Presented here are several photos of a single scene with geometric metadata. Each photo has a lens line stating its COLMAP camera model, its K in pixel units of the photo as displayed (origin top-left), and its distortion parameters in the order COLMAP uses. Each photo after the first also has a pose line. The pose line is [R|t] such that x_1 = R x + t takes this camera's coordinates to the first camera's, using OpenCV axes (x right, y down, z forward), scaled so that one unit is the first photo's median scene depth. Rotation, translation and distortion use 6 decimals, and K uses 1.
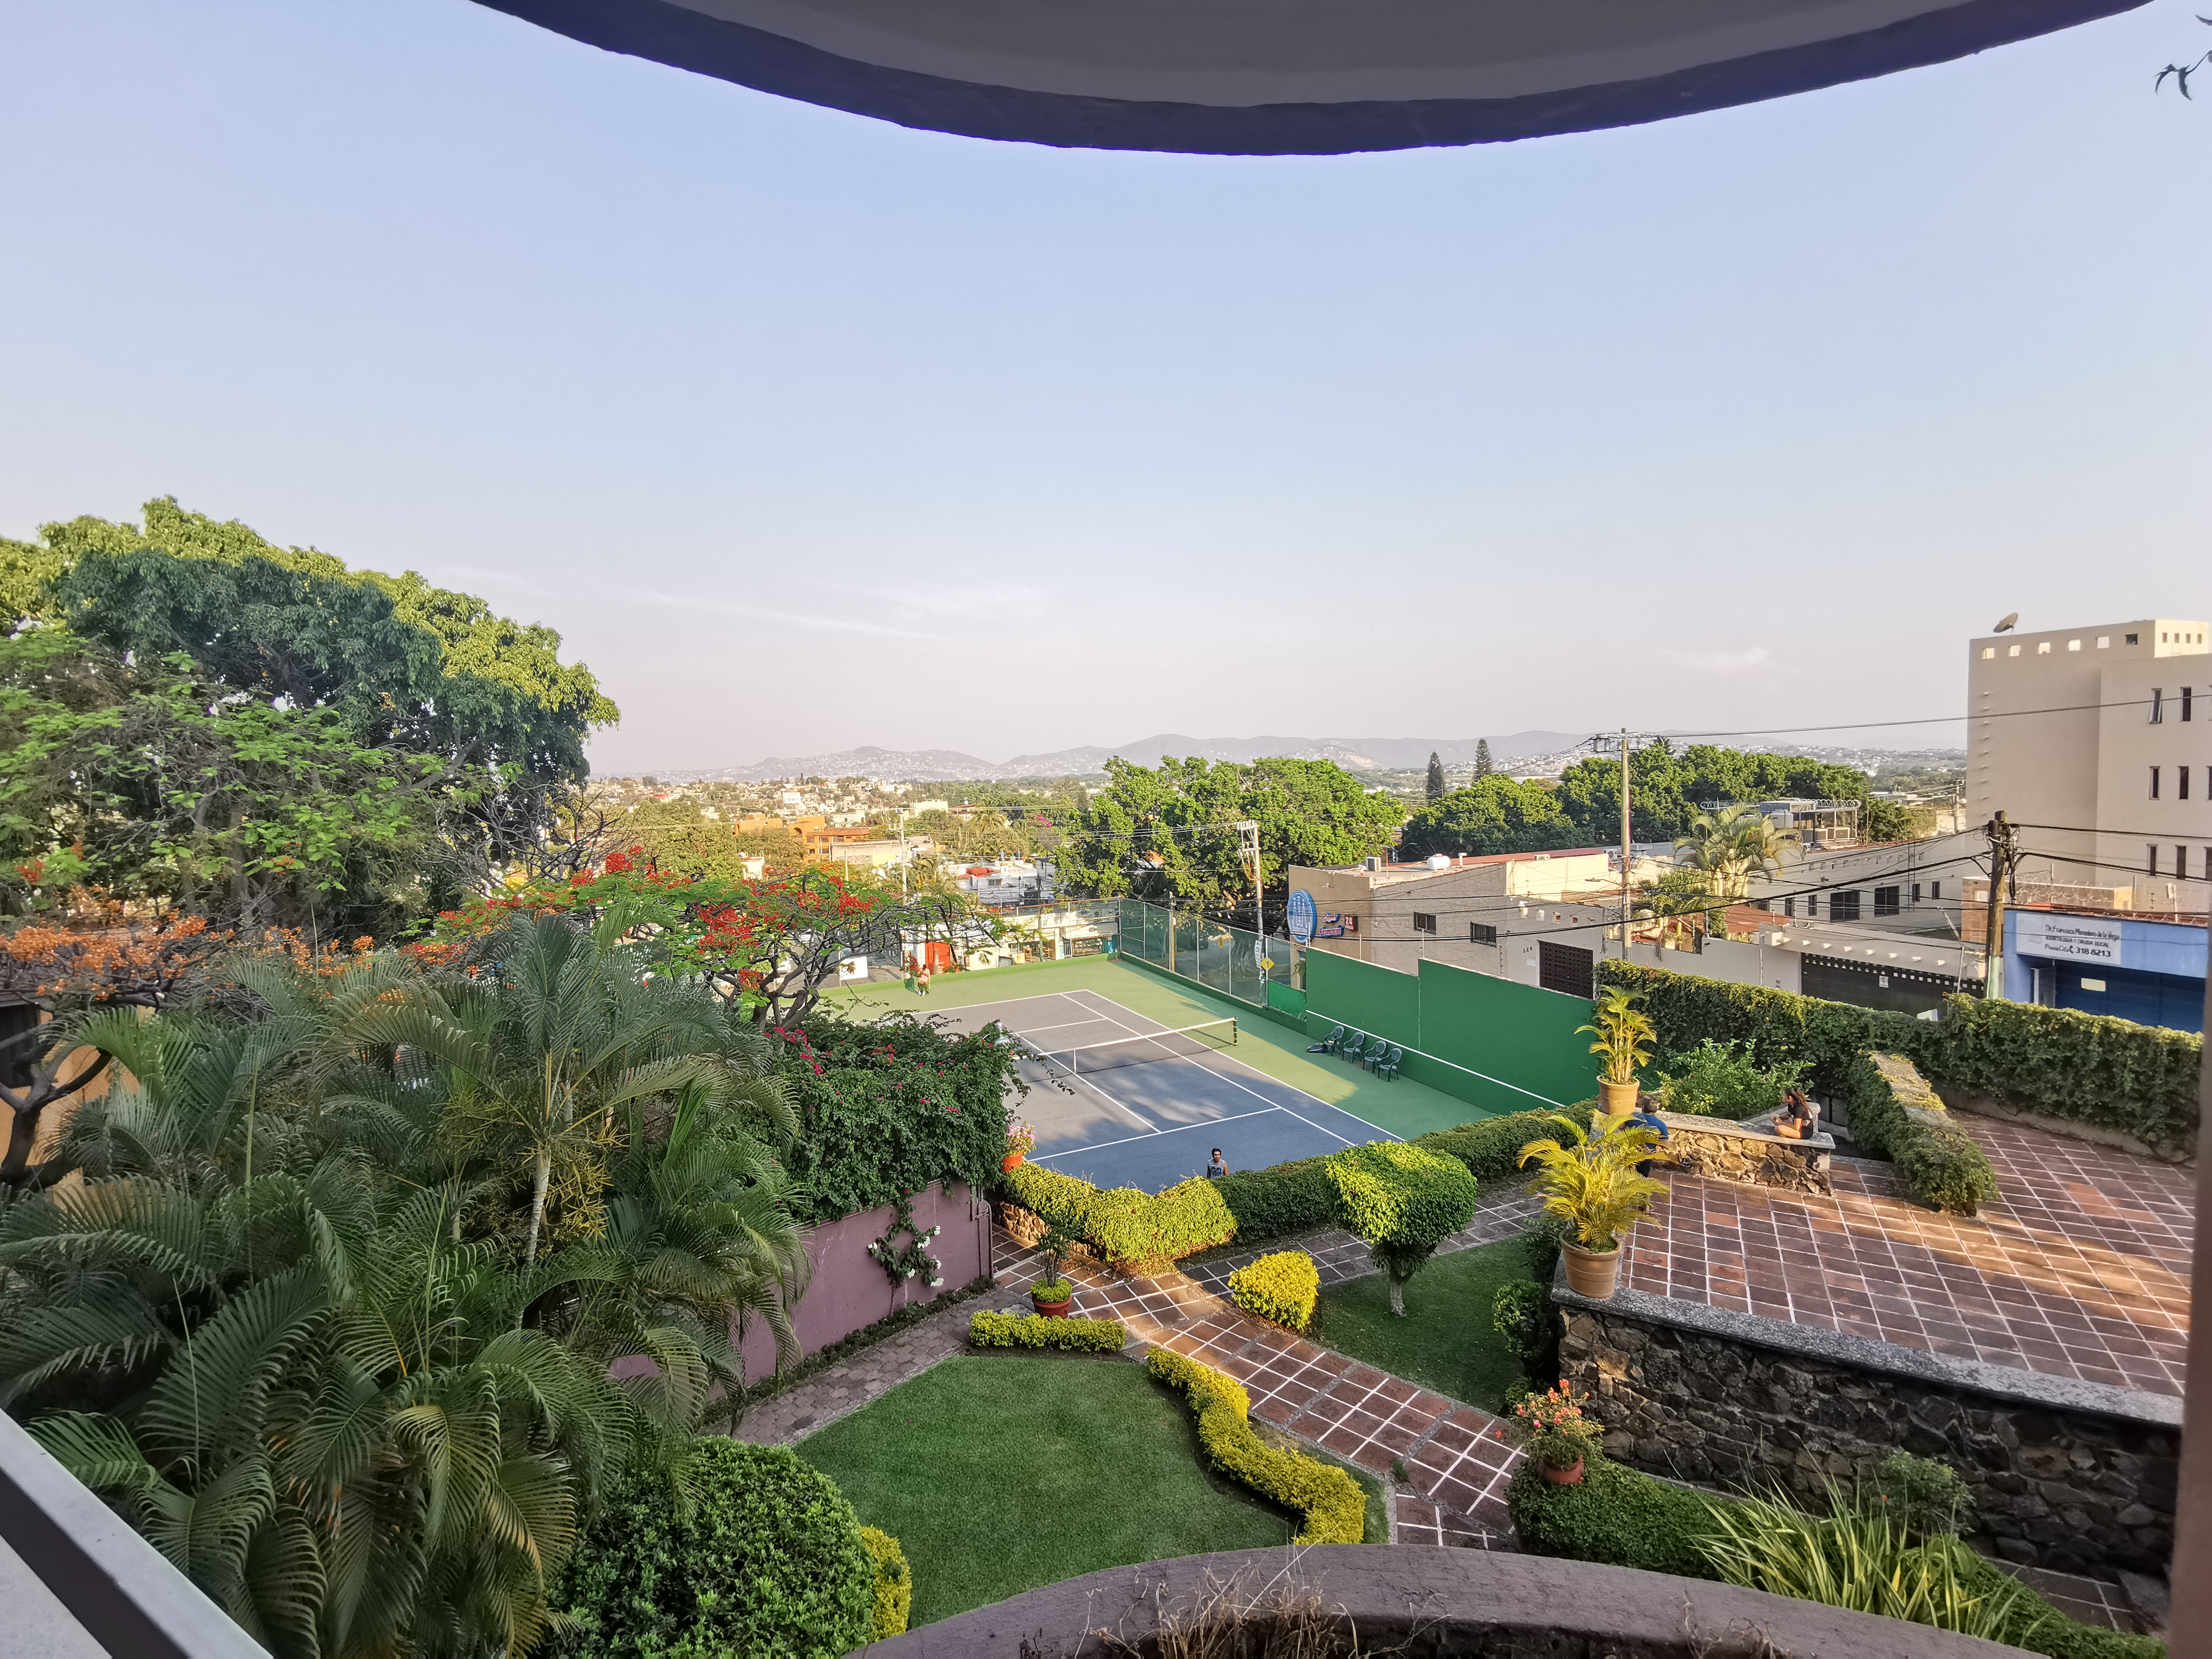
lens RADIAL K [[1021.3, 0, 1106.0], [0, 1021.3, 829.5], [0, 0, 1]] dist [-0.031830, 0.052064]
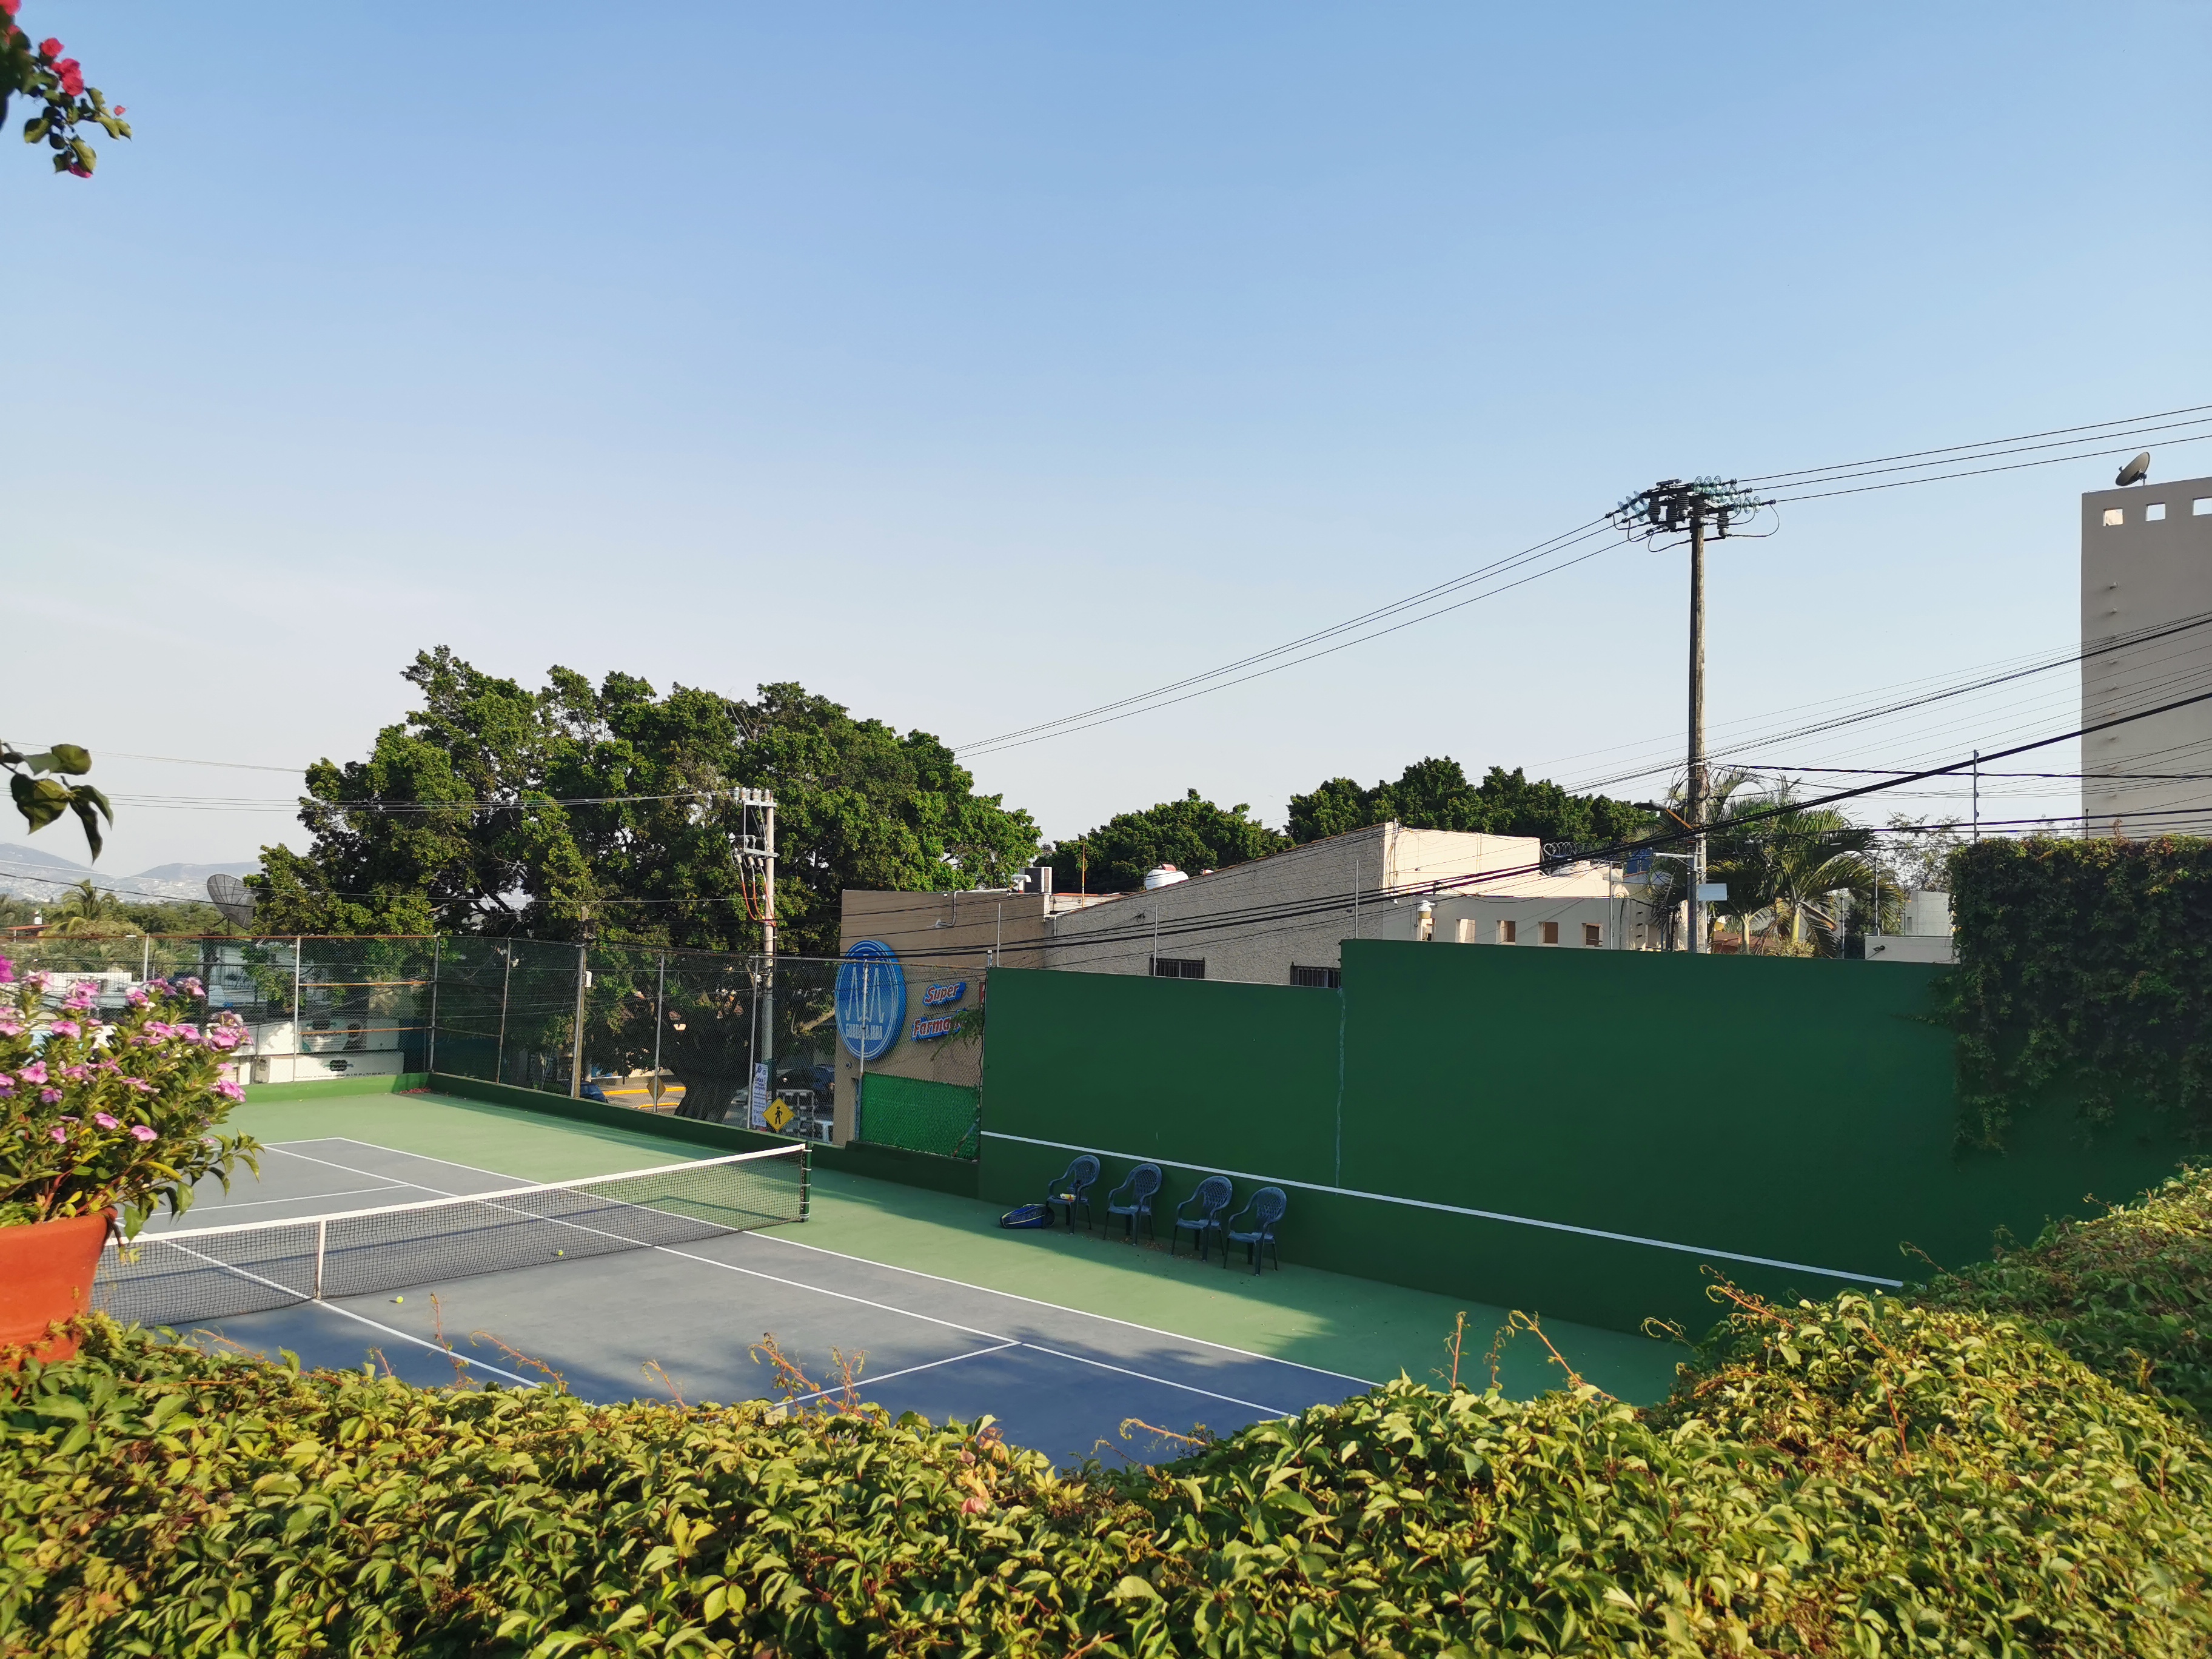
lens RADIAL K [[1734.0, 0, 1107.8], [0, 1734.0, 786.6], [0, 0, 1]] dist [0.073538, 0.000239]
pose [[0.918255, 0.080123, 0.387798, -0.016311], [-0.030691, 0.990770, -0.132030, 0.086084], [-0.394798, 0.109335, 0.912239, 0.234852]]
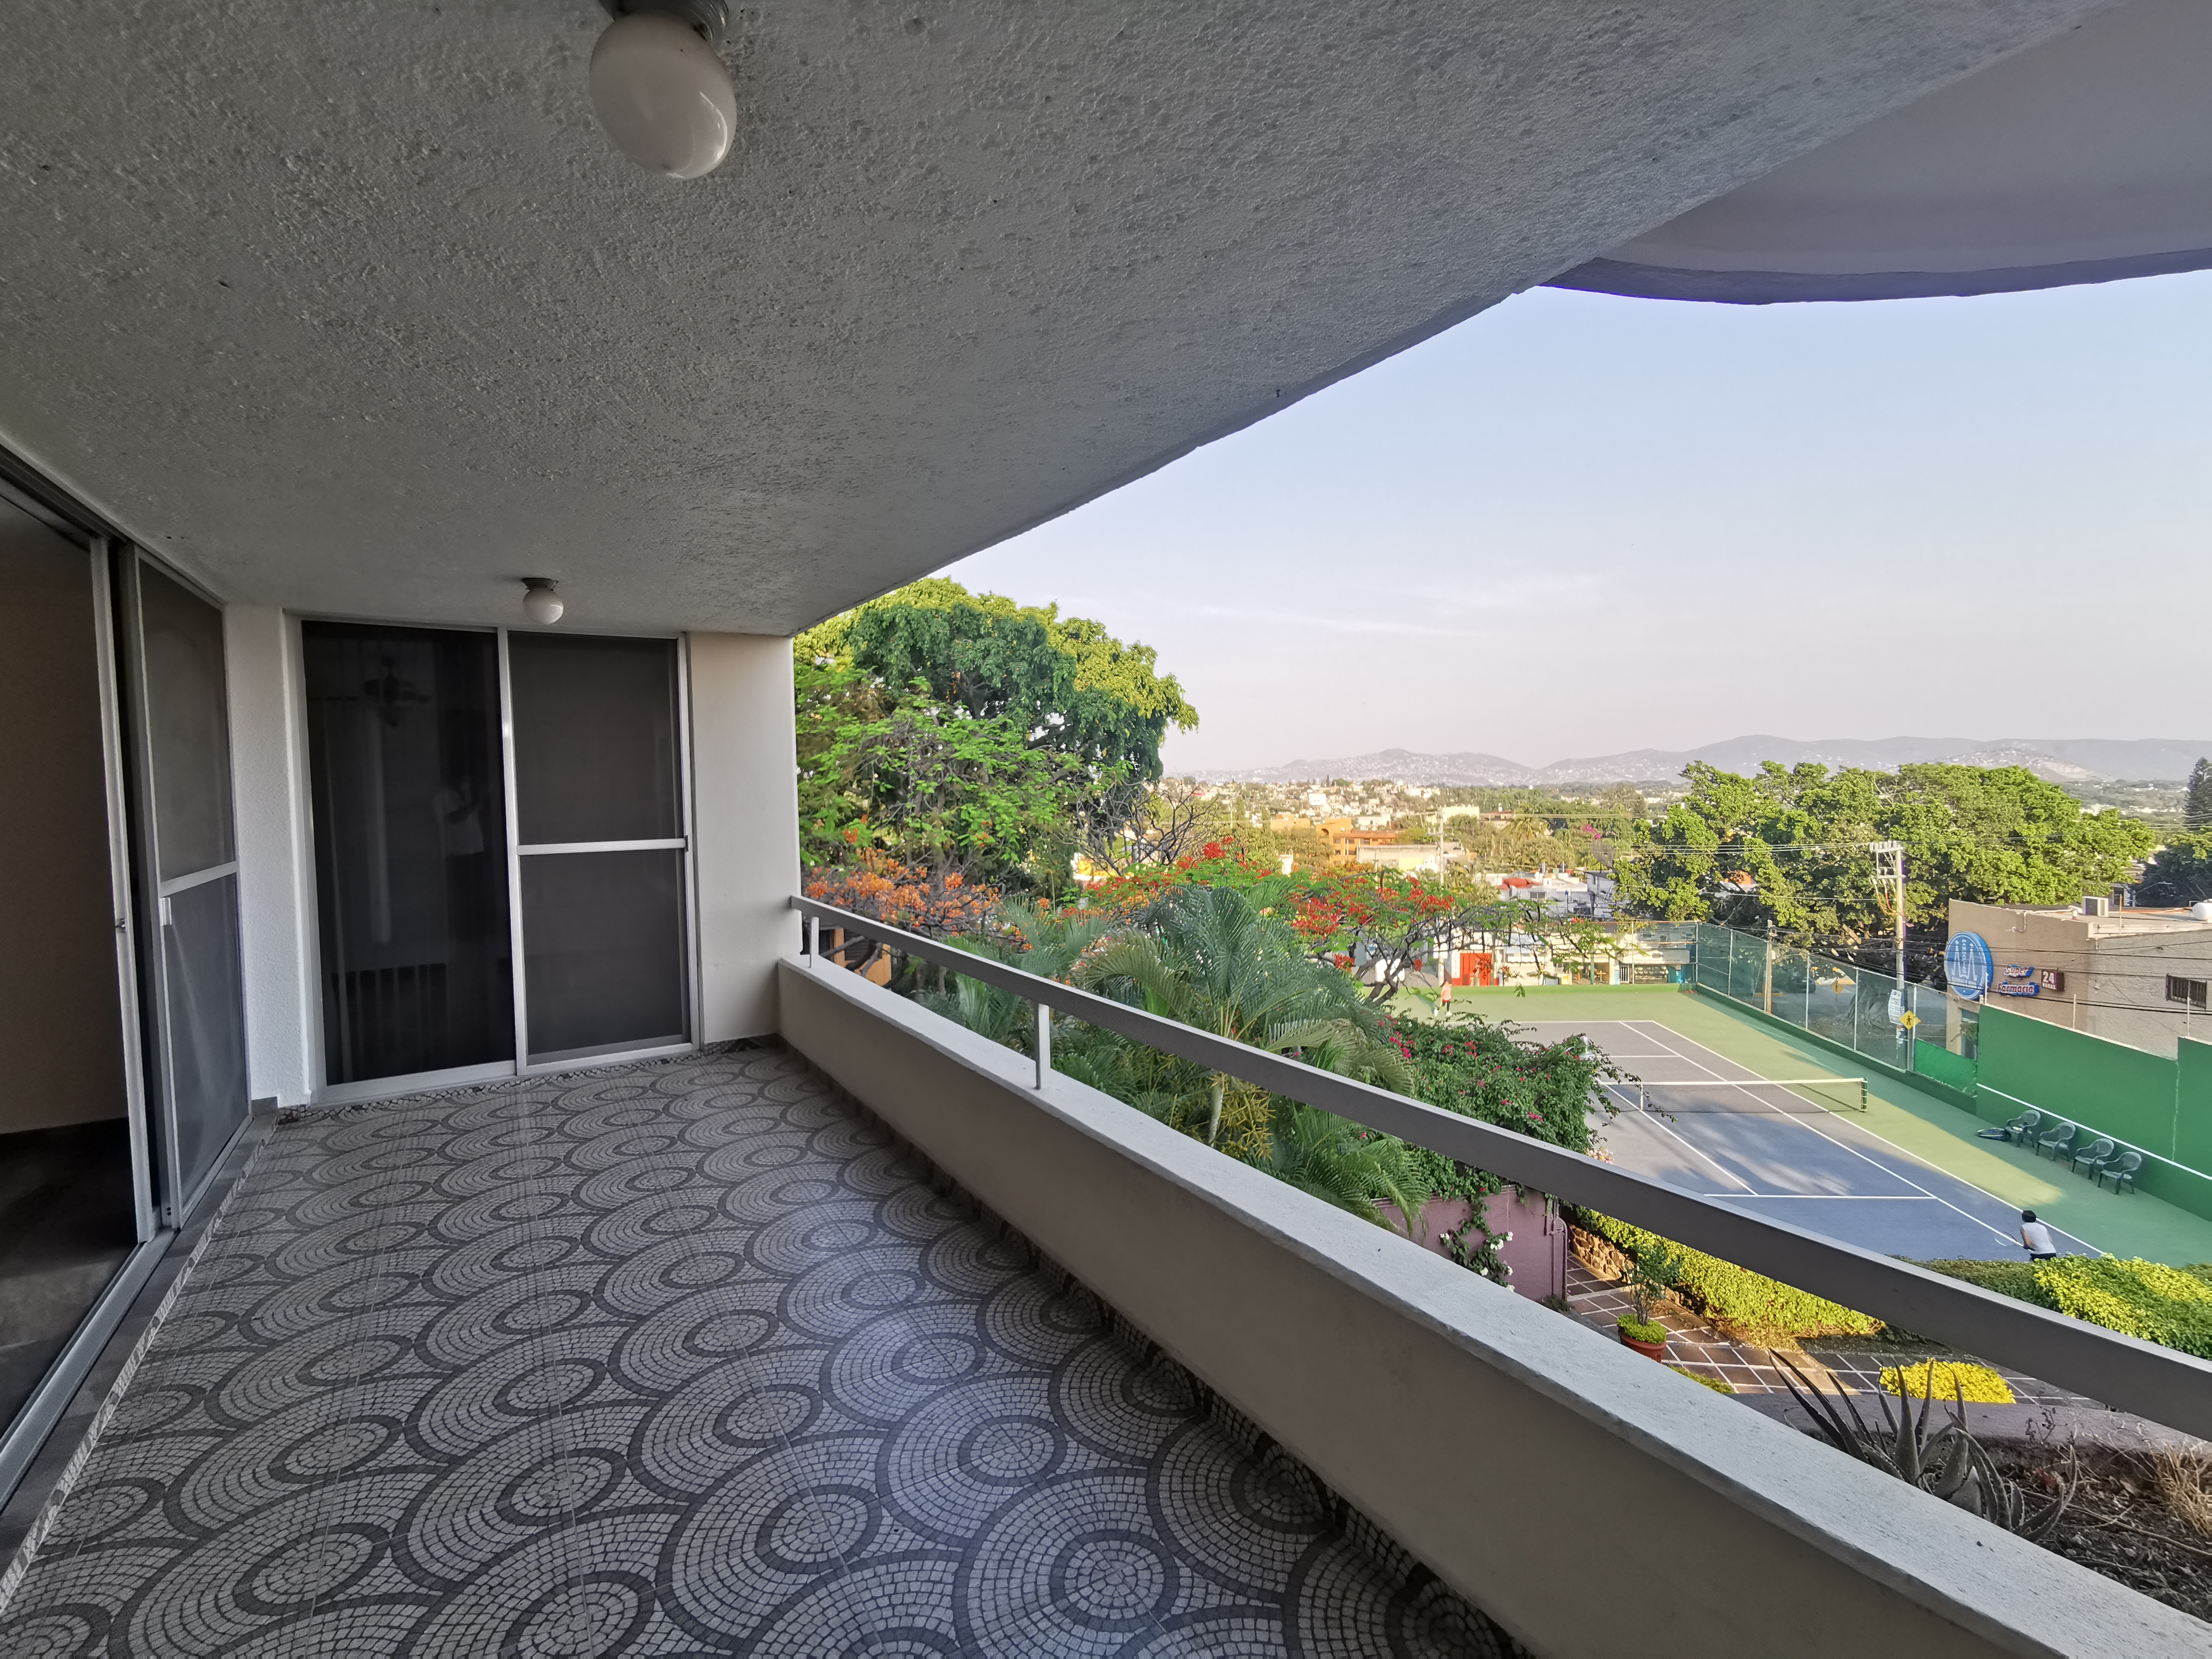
lens RADIAL K [[1018.3, 0, 1100.9], [0, 1018.3, 833.4], [0, 0, 1]] dist [0.031688, -0.017692]
pose [[0.875246, 0.042417, -0.481815, -0.013188], [-0.041916, 0.999051, 0.011808, 0.001757], [0.481859, 0.009861, 0.876193, -0.019115]]
